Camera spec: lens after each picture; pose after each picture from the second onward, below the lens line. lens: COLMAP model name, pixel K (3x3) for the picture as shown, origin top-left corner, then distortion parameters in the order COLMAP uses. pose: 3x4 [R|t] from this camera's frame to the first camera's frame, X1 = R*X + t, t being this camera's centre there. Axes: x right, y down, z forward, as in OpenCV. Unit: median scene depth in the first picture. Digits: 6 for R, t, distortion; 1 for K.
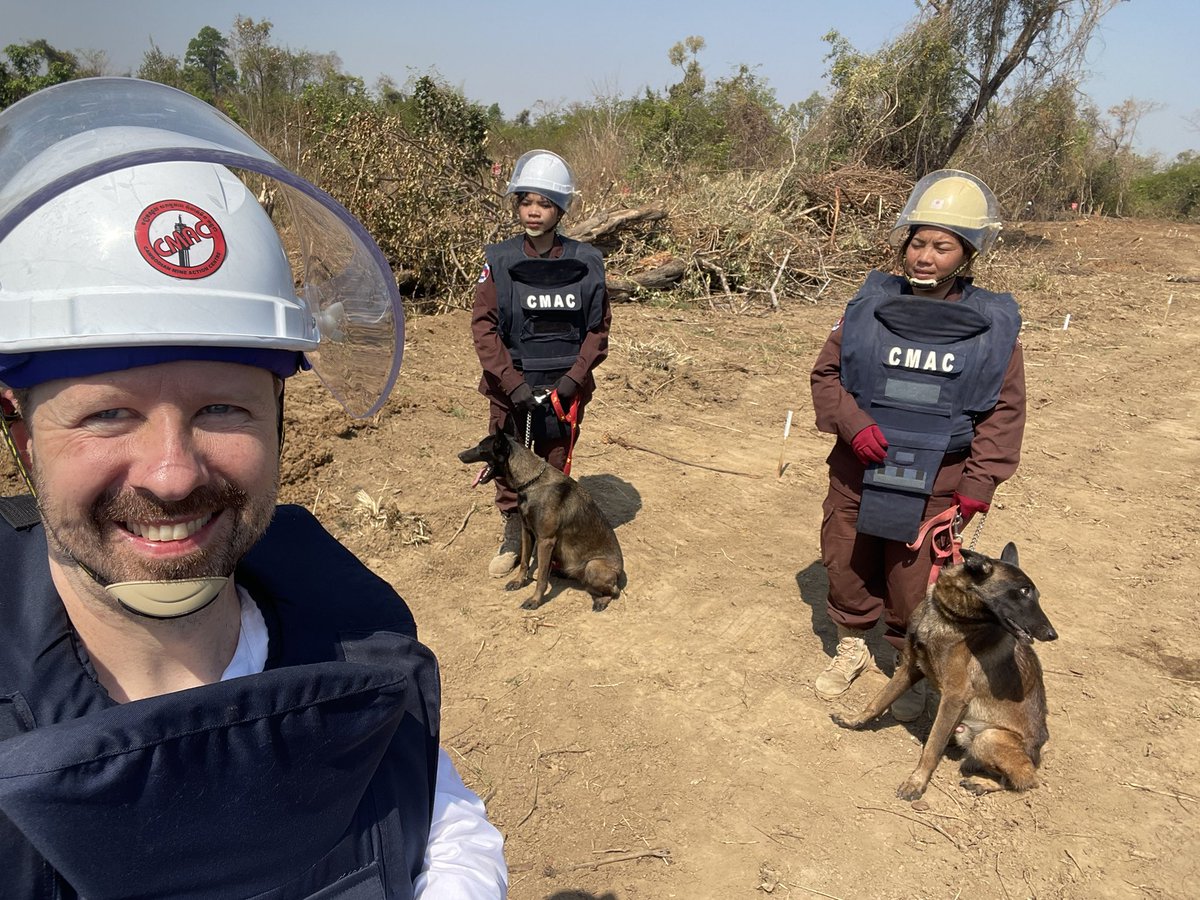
lens RADIAL K [[749.4, 0, 600.0], [0, 749.4, 450.0], [0, 0, 1]] dist [0.138588, -0.004248]
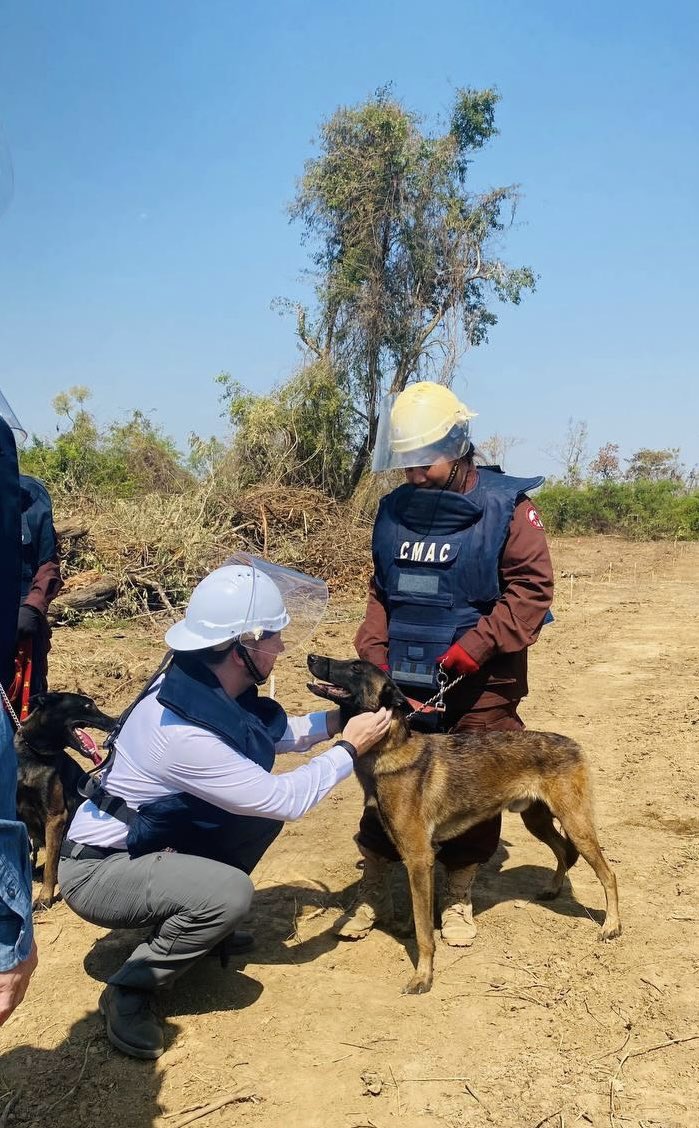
lens RADIAL K [[929.9, 0, 349.5], [0, 929.9, 564.0], [0, 0, 1]] dist [0.102384, 0.000374]
pose [[0.961460, -0.127734, 0.243472, 0.122412], [0.131174, 0.991357, 0.002101, -0.256869], [-0.241636, 0.029917, 0.969906, -0.157636]]
